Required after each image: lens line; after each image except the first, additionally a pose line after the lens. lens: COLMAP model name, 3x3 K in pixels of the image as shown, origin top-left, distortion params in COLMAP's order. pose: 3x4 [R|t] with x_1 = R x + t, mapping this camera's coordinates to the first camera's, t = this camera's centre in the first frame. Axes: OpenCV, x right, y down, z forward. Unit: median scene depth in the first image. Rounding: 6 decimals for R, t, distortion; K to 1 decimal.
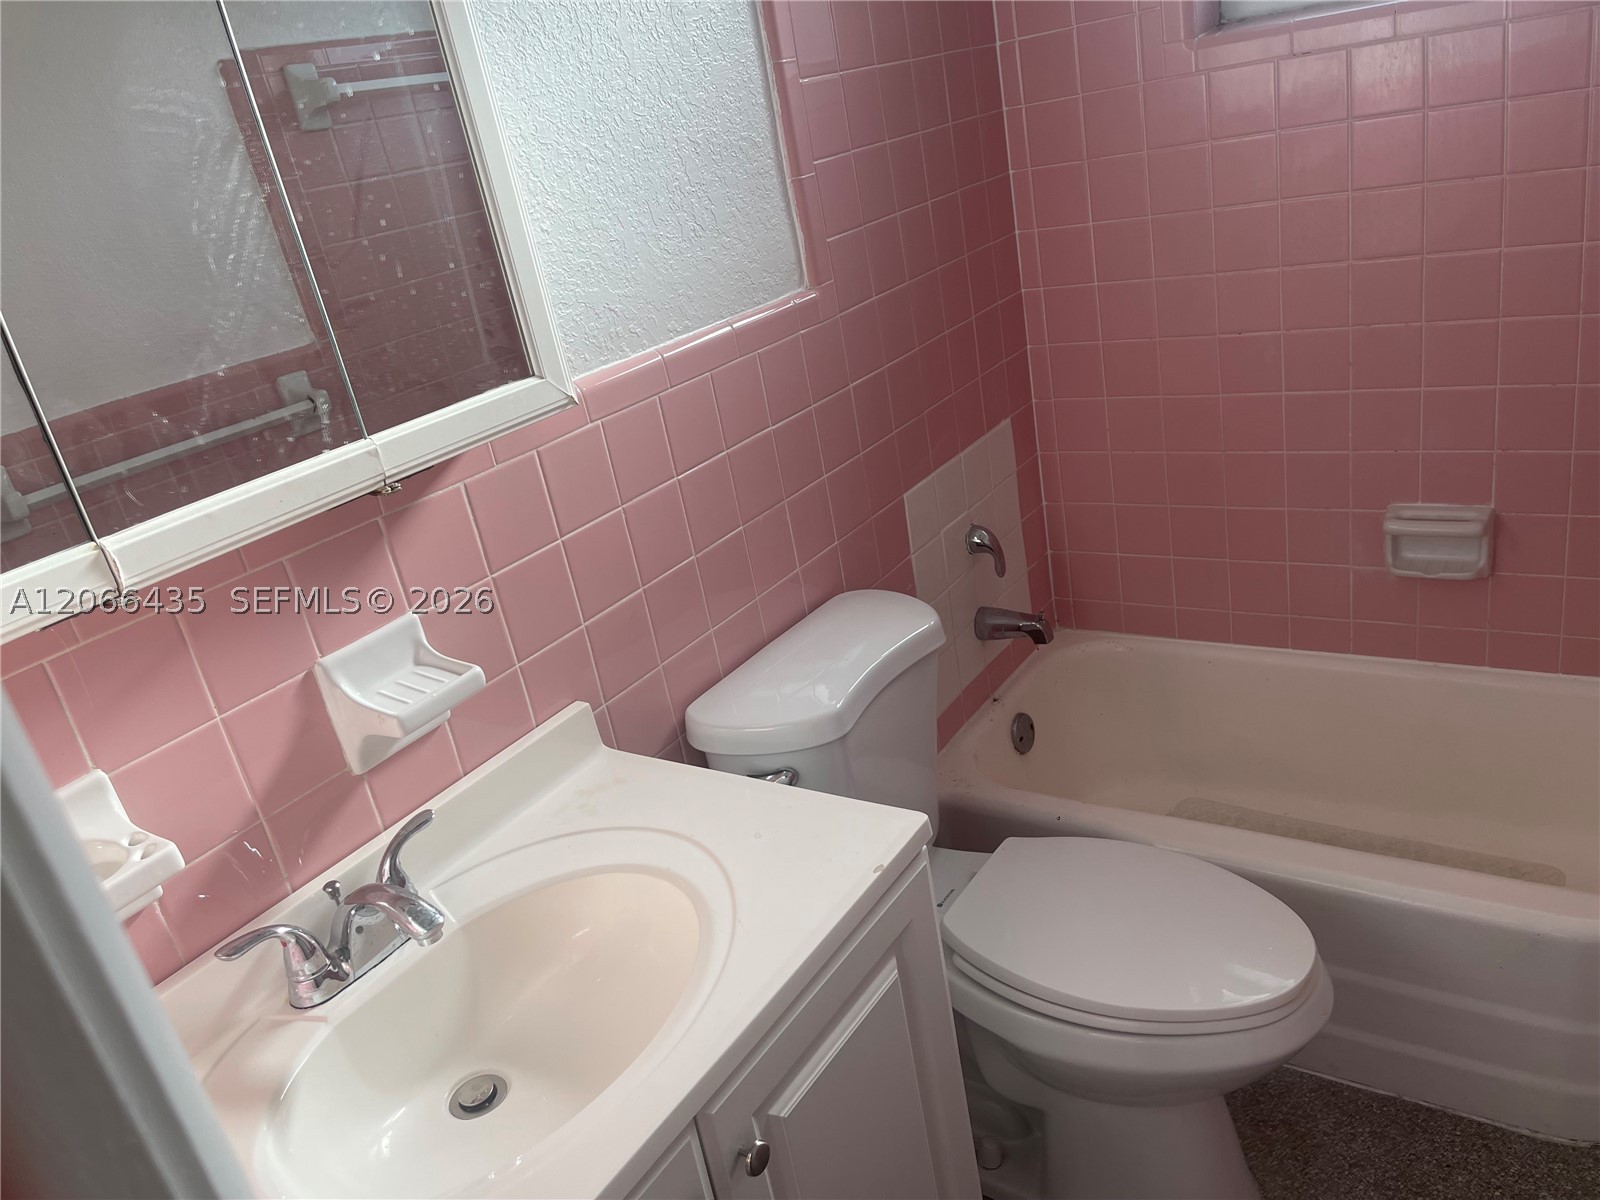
lens RADIAL K [[1199.6, 0, 799.4], [0, 1199.6, 599.9], [0, 0, 1]] dist [-0.004238, -0.009361]
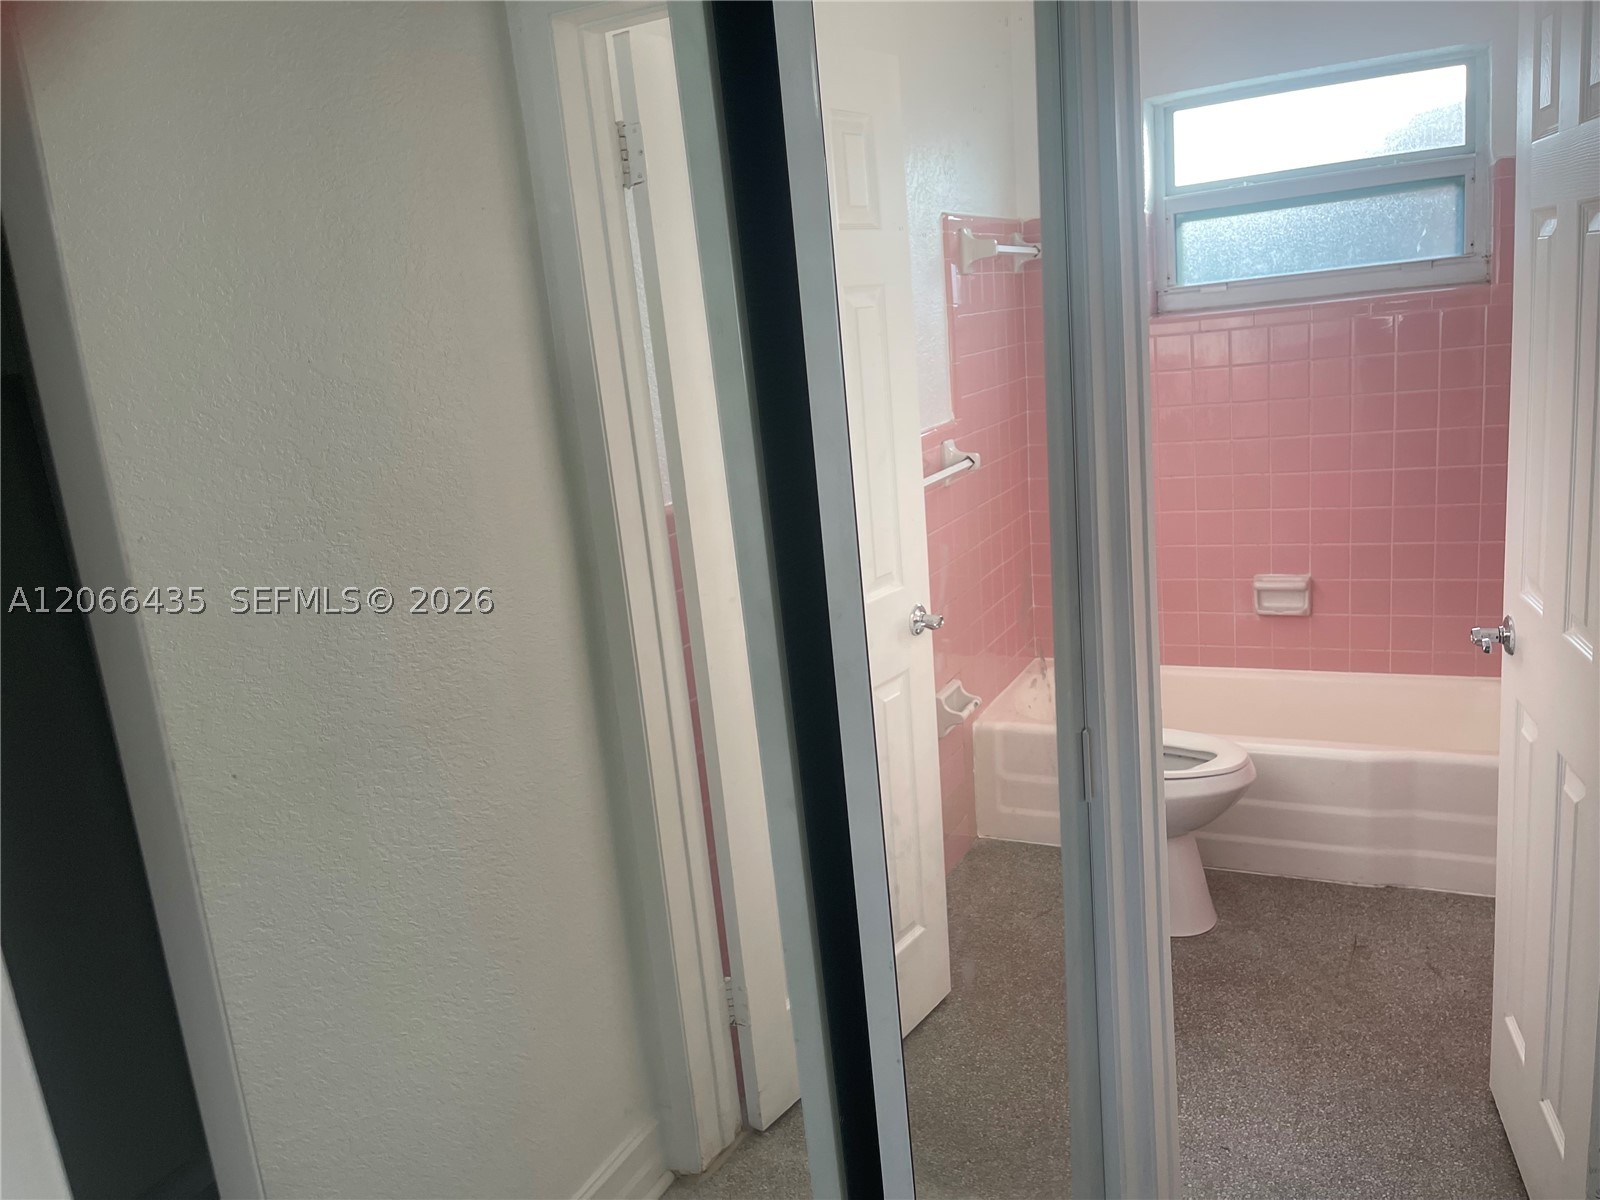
lens RADIAL K [[1199.6, 0, 800.4], [0, 1199.6, 600.3], [0, 0, 1]] dist [-0.004238, -0.009361]
pose [[0.986894, 0.059361, 0.150054, -0.452697], [-0.028253, 0.979081, -0.201500, 0.346808], [-0.158876, 0.194620, 0.967926, -0.627677]]
